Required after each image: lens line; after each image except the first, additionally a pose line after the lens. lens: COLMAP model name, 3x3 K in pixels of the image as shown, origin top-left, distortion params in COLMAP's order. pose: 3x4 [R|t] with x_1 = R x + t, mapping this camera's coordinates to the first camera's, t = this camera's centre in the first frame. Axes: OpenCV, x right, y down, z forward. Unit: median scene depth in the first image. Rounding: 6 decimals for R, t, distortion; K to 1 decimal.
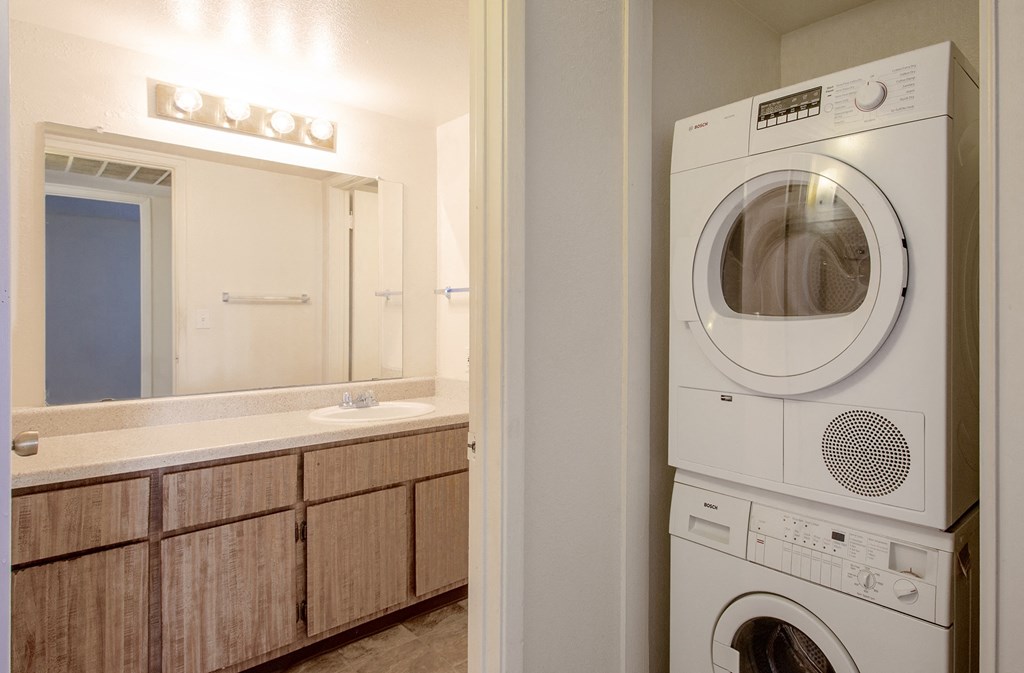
lens RADIAL K [[563.3, 0, 580.5], [0, 563.3, 337.8], [0, 0, 1]] dist [-0.002828, 0.001545]
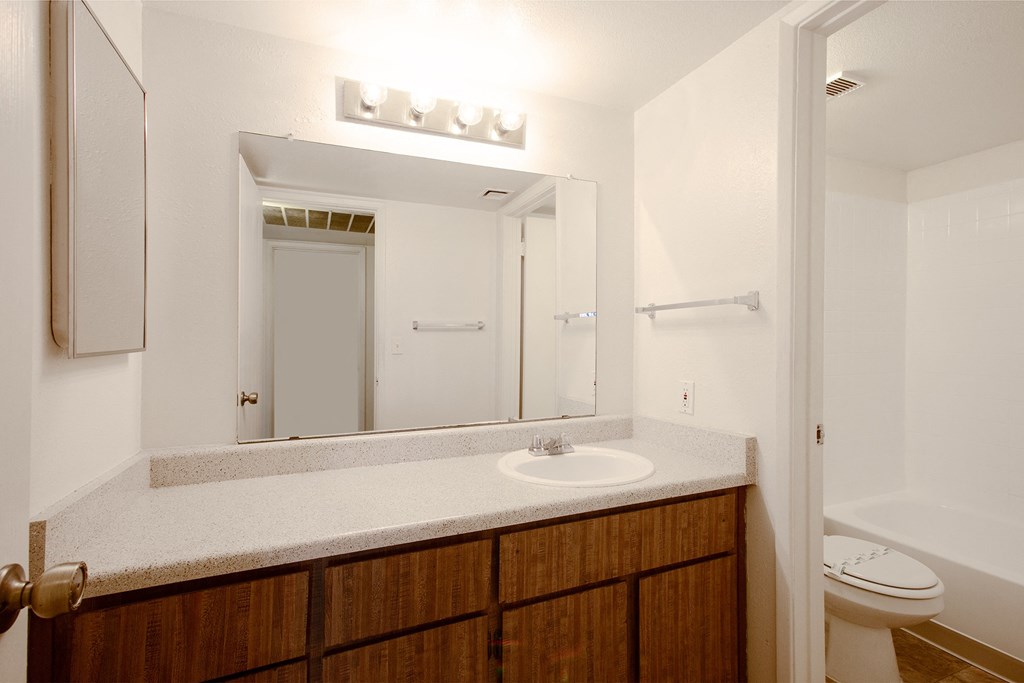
lens RADIAL K [[468.0, 0, 512.0], [0, 468.0, 341.5], [0, 0, 1]] dist [0.000127, -0.000241]
pose [[0.933070, -0.010155, -0.359552, -0.255881], [-0.002617, 0.999383, -0.035017, -0.018148], [0.359685, 0.033615, 0.932468, 0.437577]]
